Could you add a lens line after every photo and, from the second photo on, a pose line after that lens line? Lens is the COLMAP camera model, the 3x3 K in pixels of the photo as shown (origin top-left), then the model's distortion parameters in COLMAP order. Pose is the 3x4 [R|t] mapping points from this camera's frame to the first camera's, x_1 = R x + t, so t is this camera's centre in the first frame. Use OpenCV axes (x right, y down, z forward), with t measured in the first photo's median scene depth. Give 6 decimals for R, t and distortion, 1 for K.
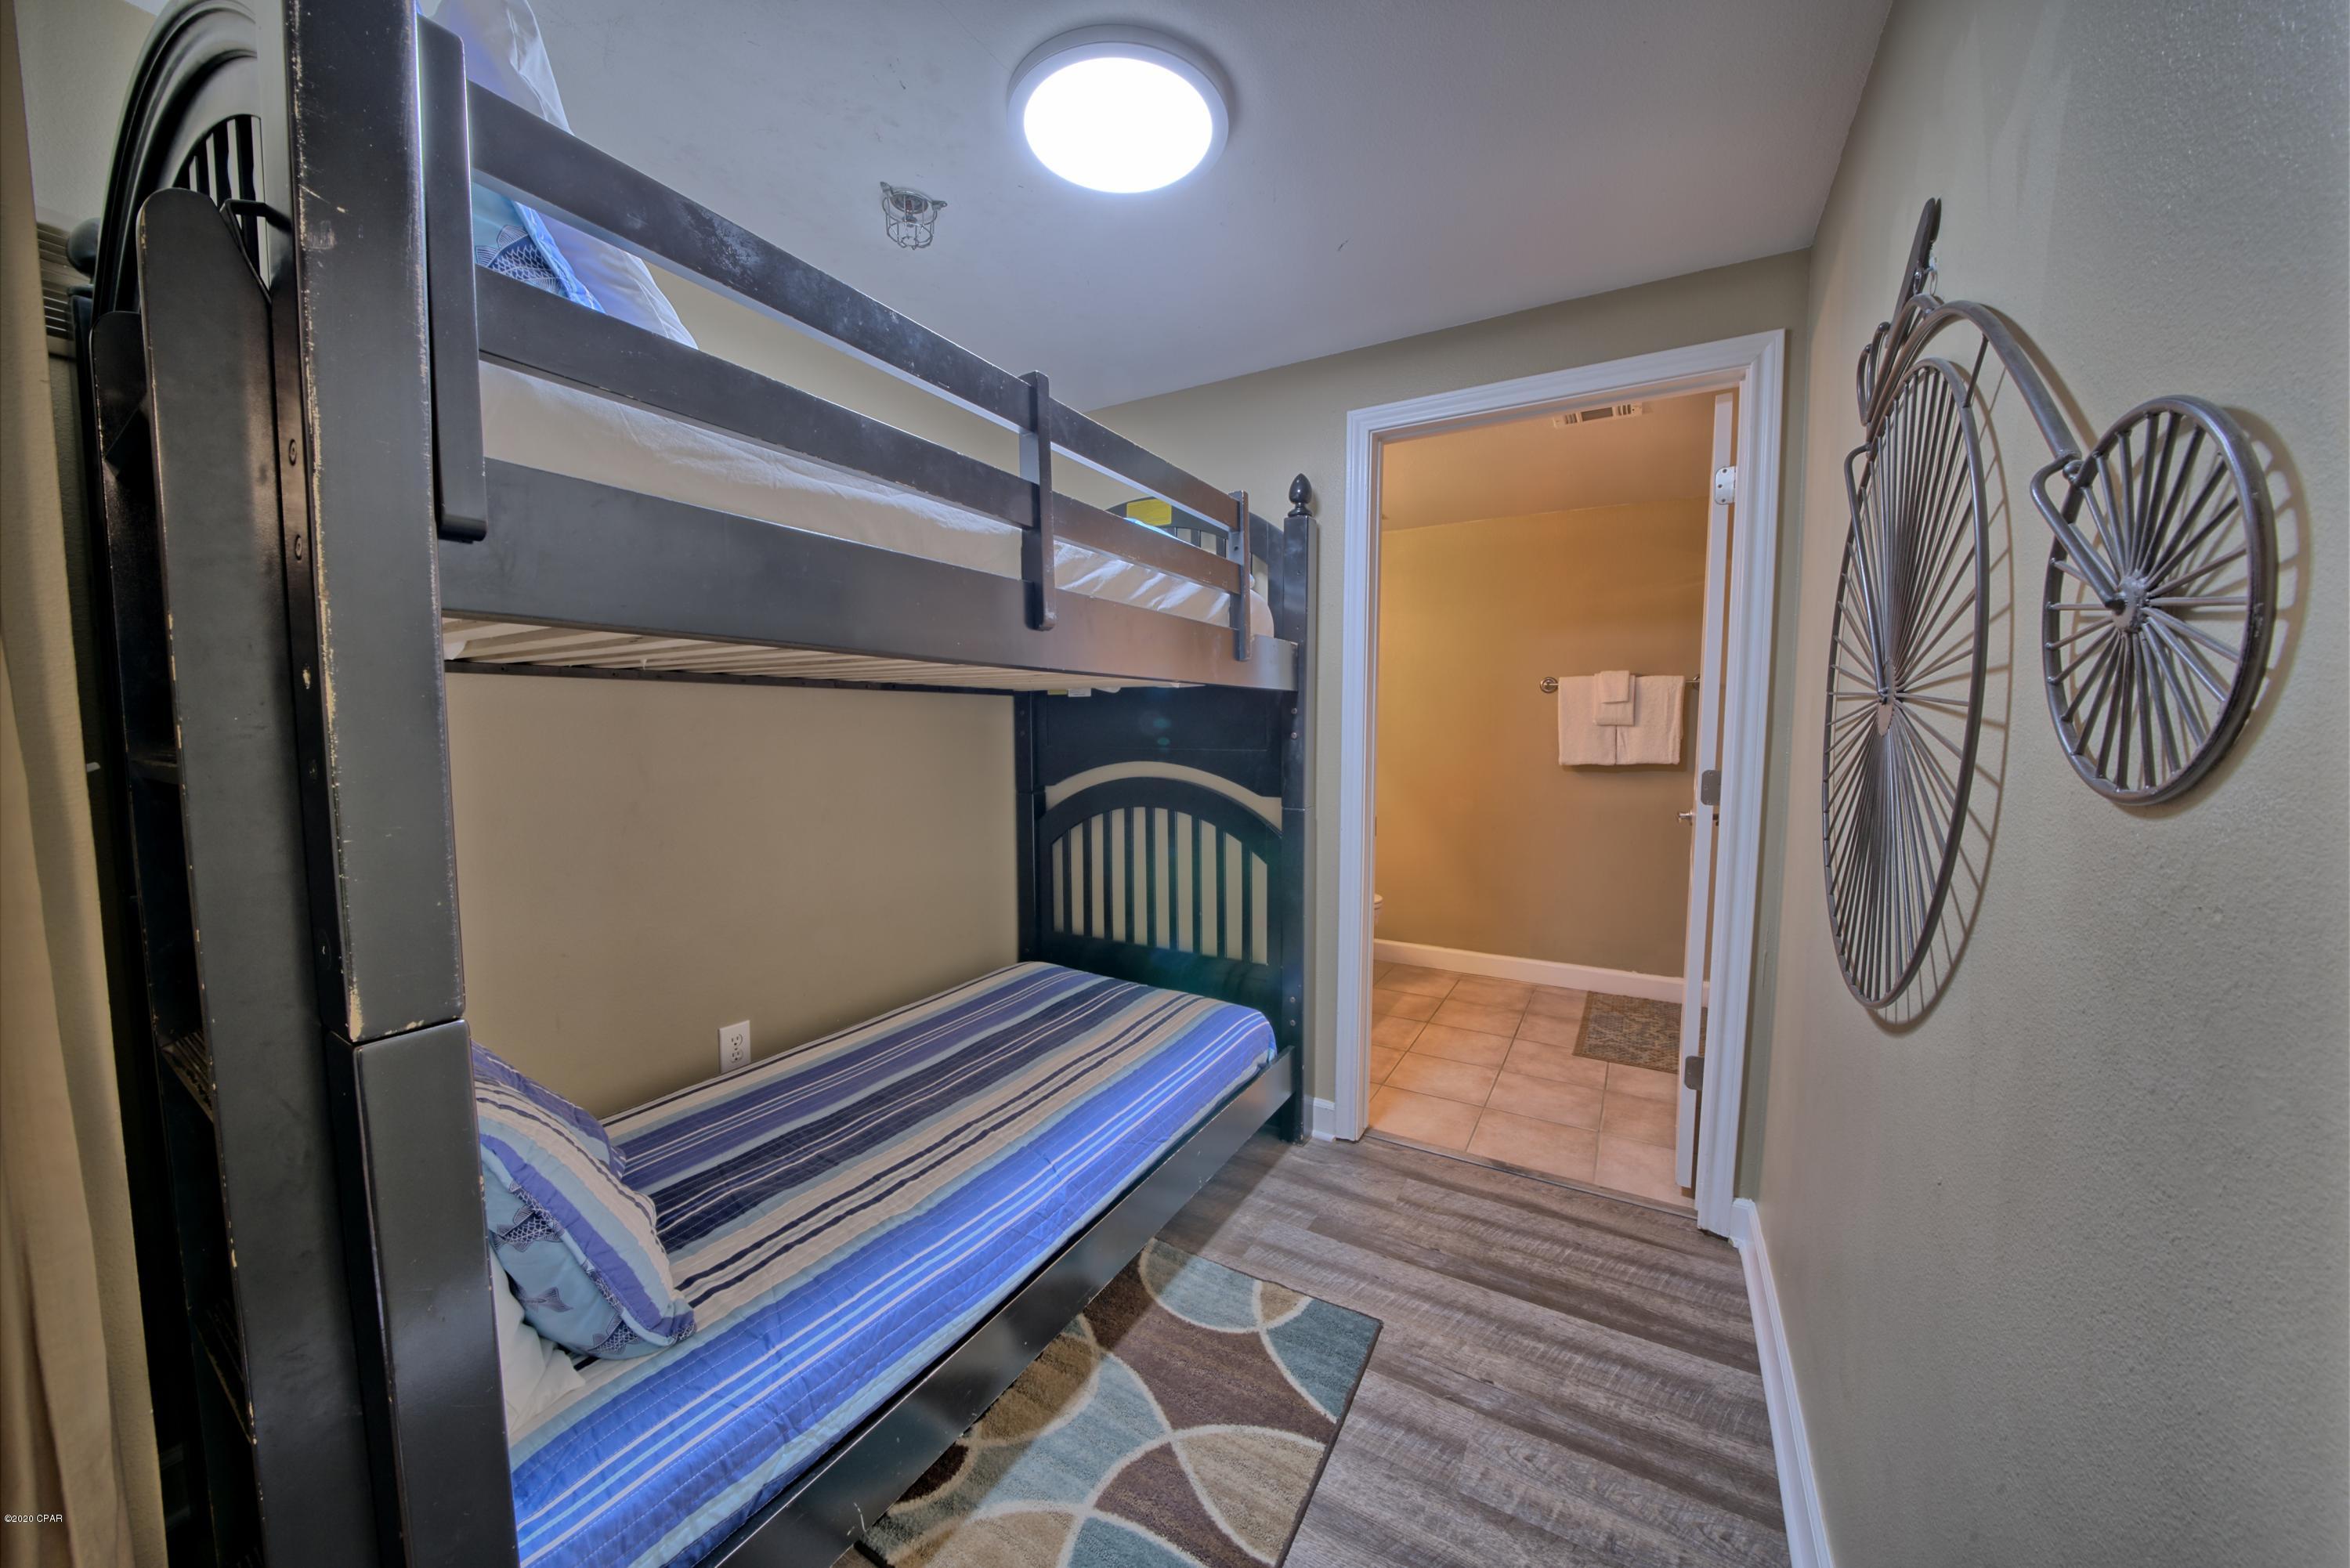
lens RADIAL K [[811.8, 0, 1167.8], [0, 811.8, 783.0], [0, 0, 1]] dist [-0.026792, 0.003396]
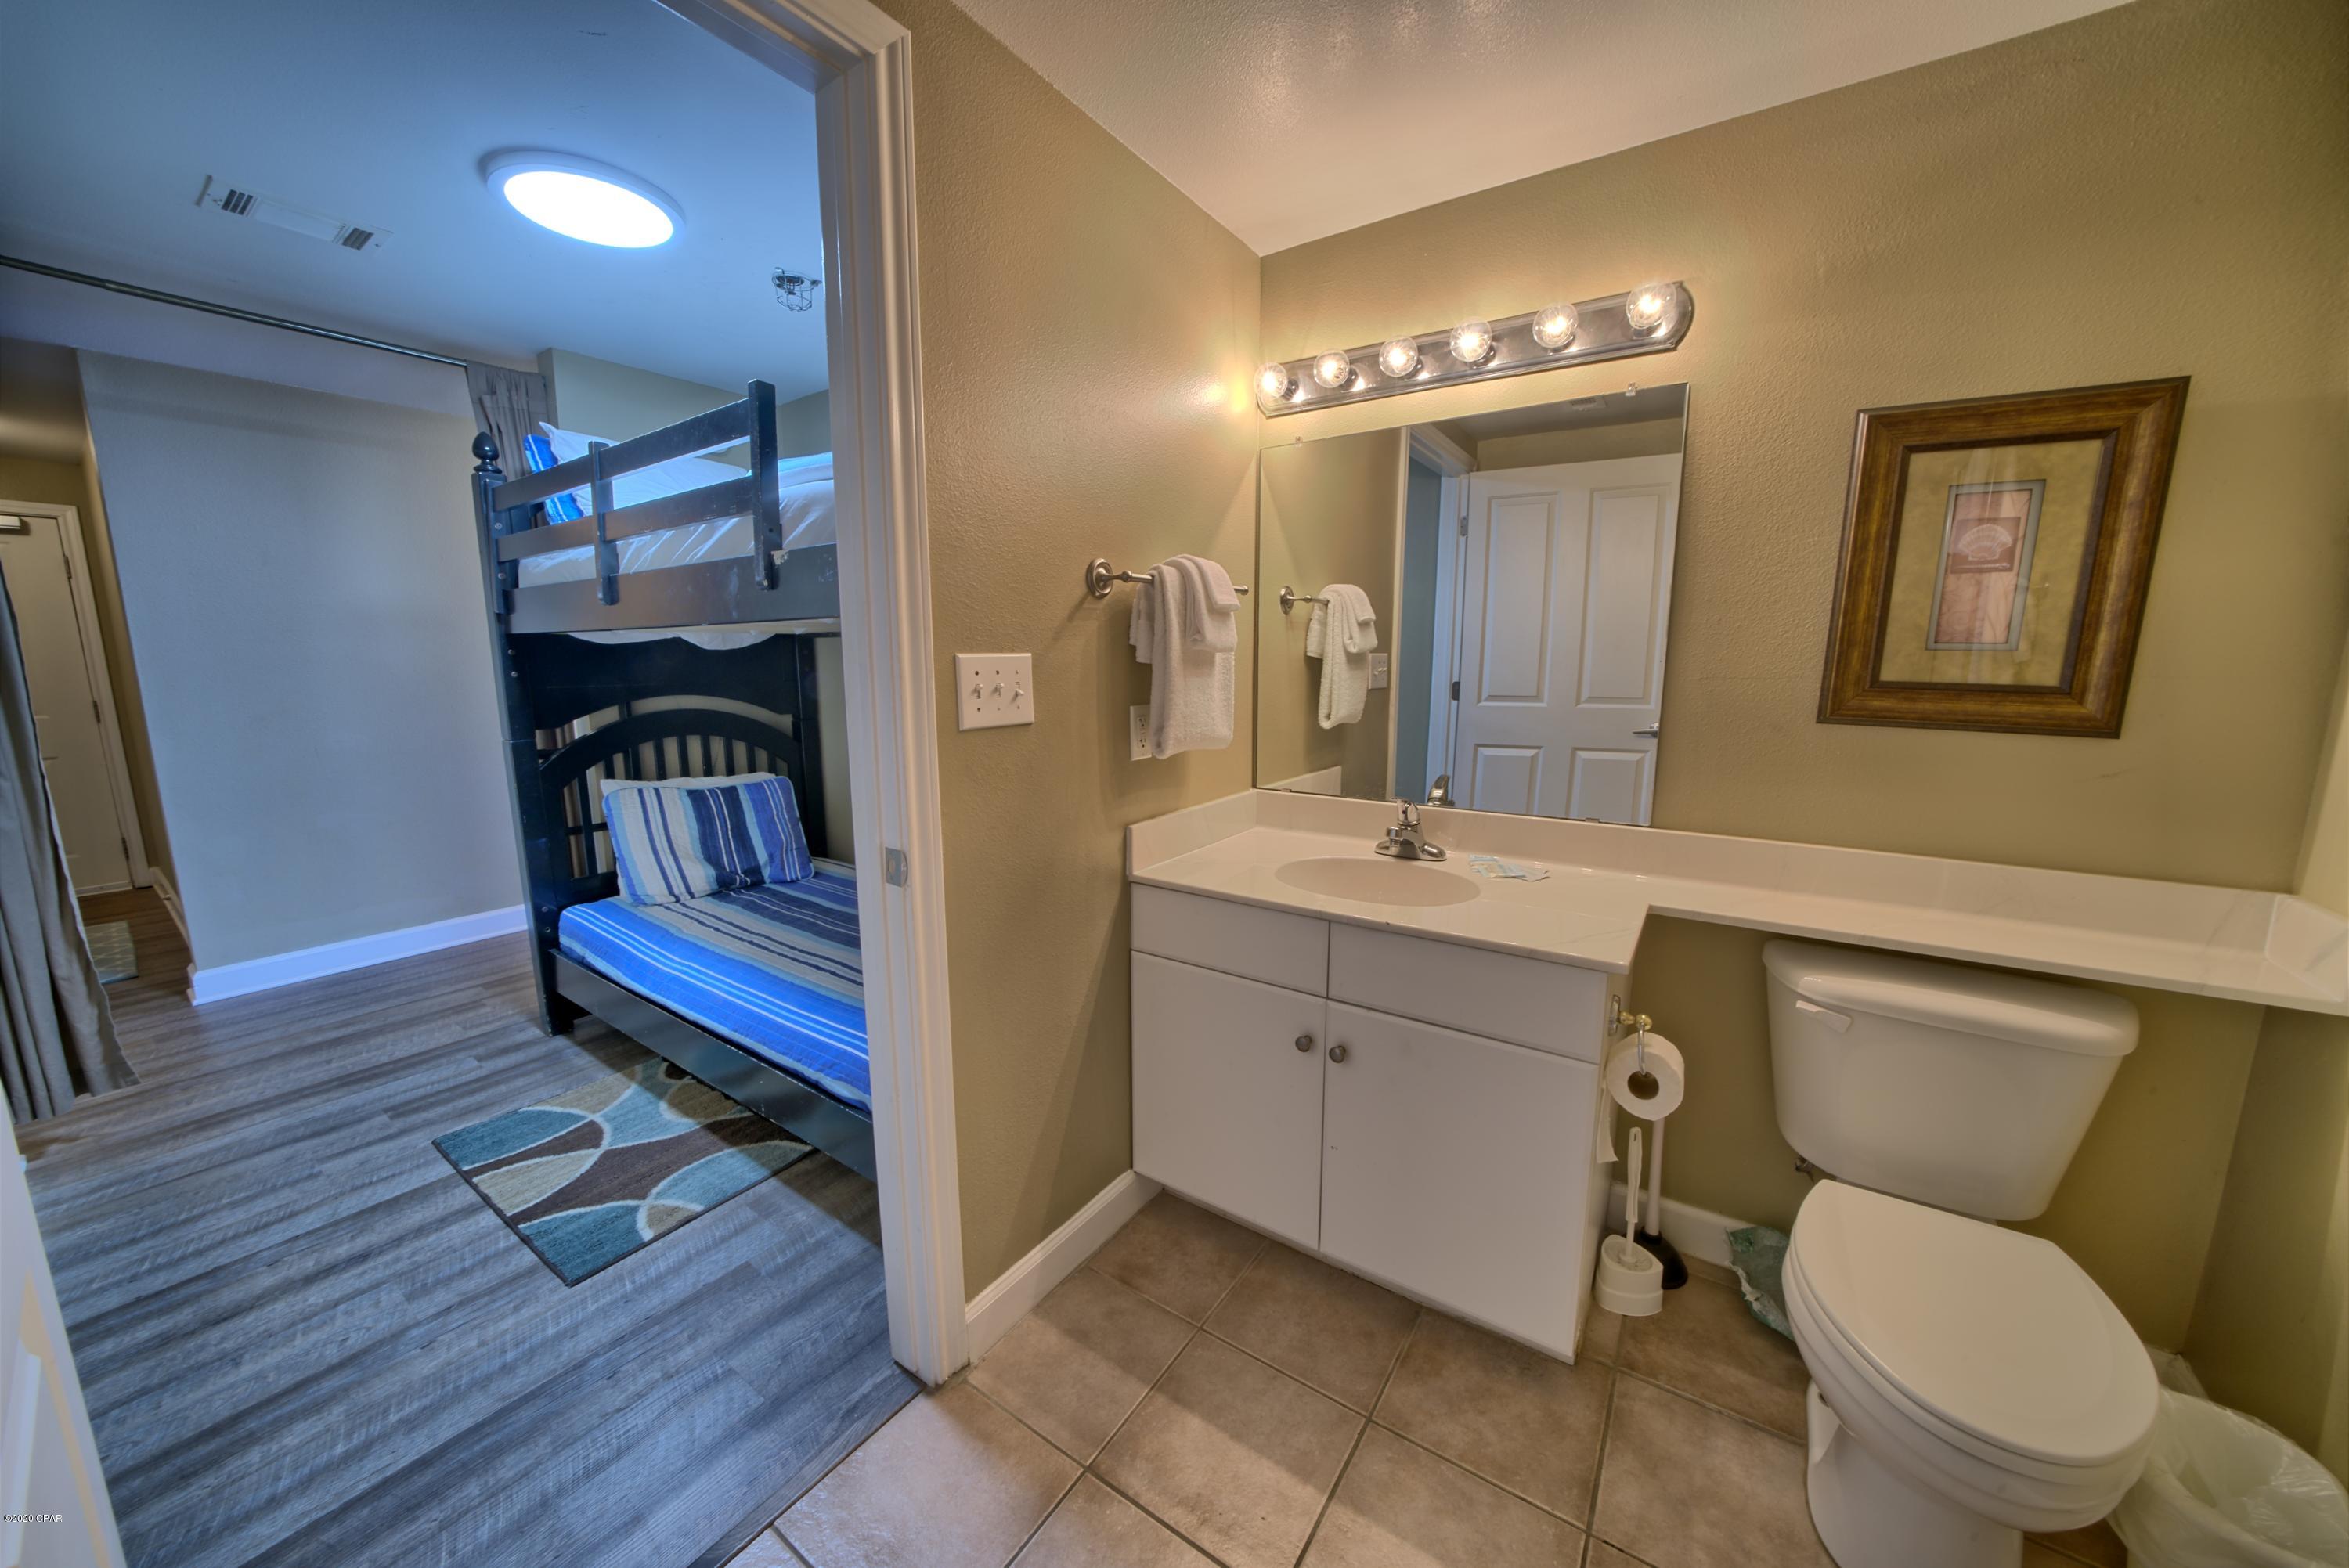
lens RADIAL K [[814.7, 0, 1166.6], [0, 814.7, 782.5], [0, 0, 1]] dist [-0.029112, 0.003883]
pose [[-0.069956, 0.156088, -0.985263, 1.041551], [-0.069323, 0.984534, 0.160894, -0.133068], [0.995138, 0.079557, -0.058053, 1.676091]]
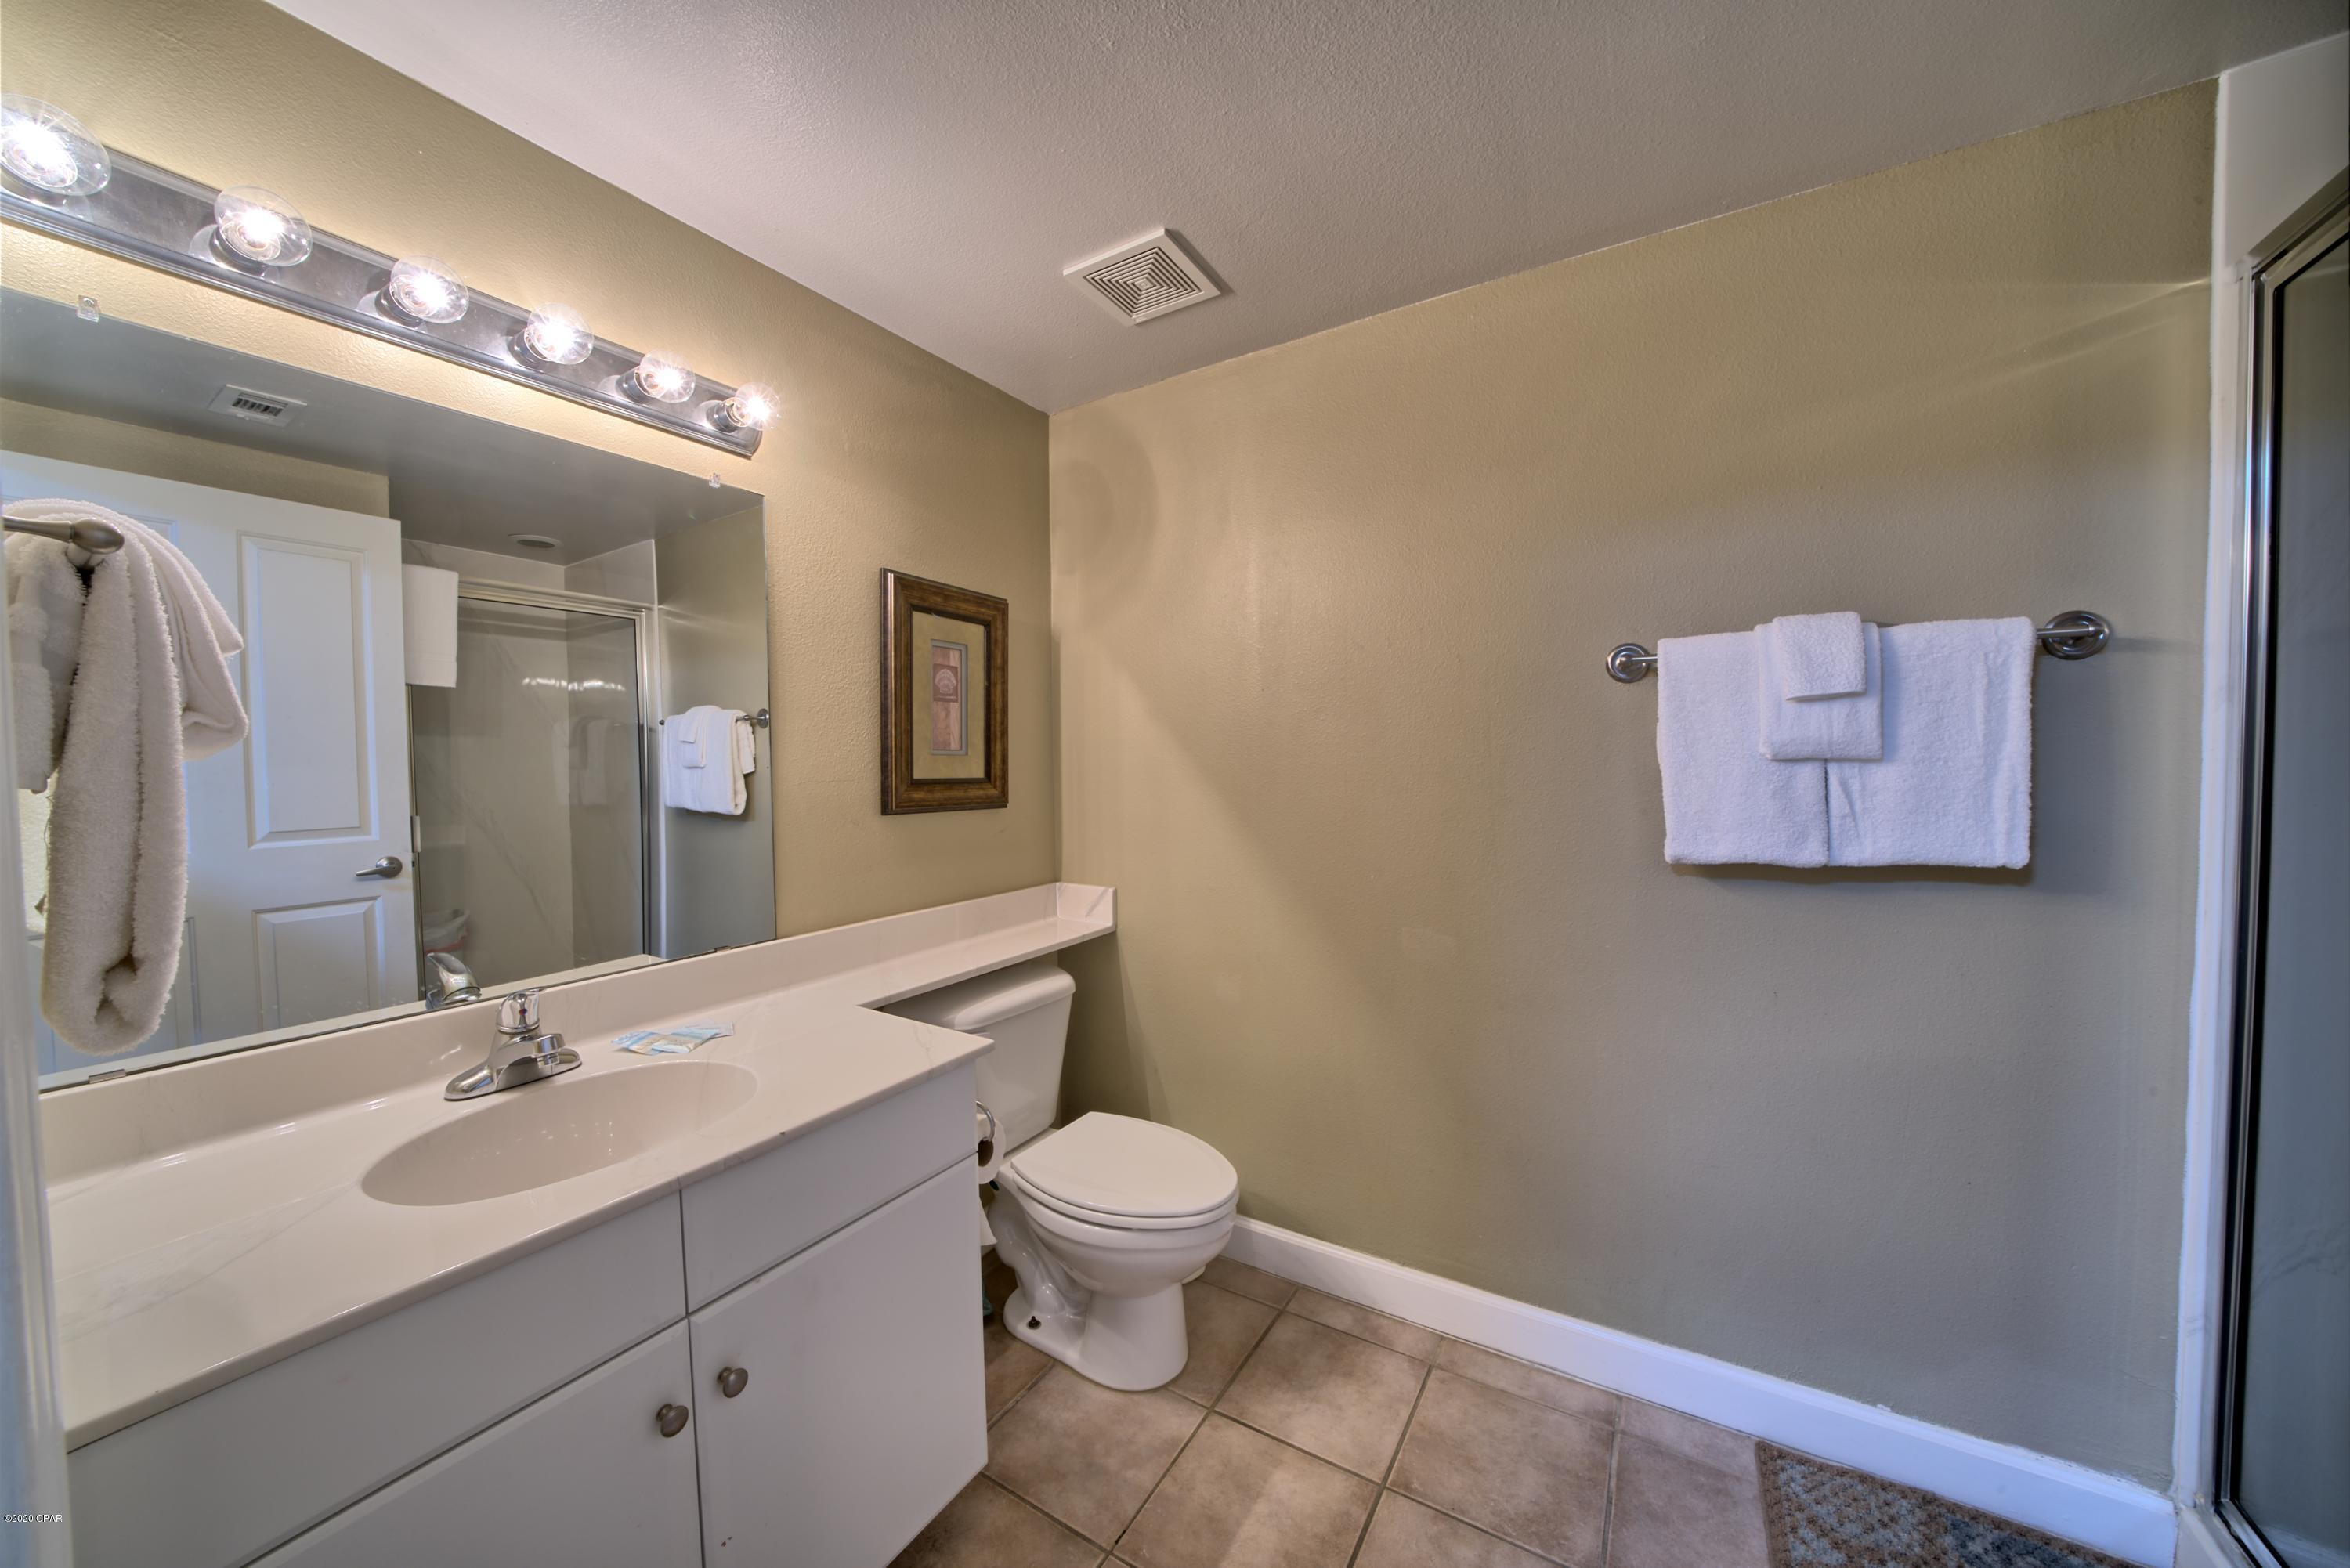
lens RADIAL K [[811.8, 0, 1167.8], [0, 811.8, 783.0], [0, 0, 1]] dist [-0.026792, 0.003396]
pose [[0.999703, -0.012162, -0.021131, 0.538085], [0.011246, 0.999014, -0.042940, -0.099299], [0.021633, 0.042689, 0.998854, 1.289386]]
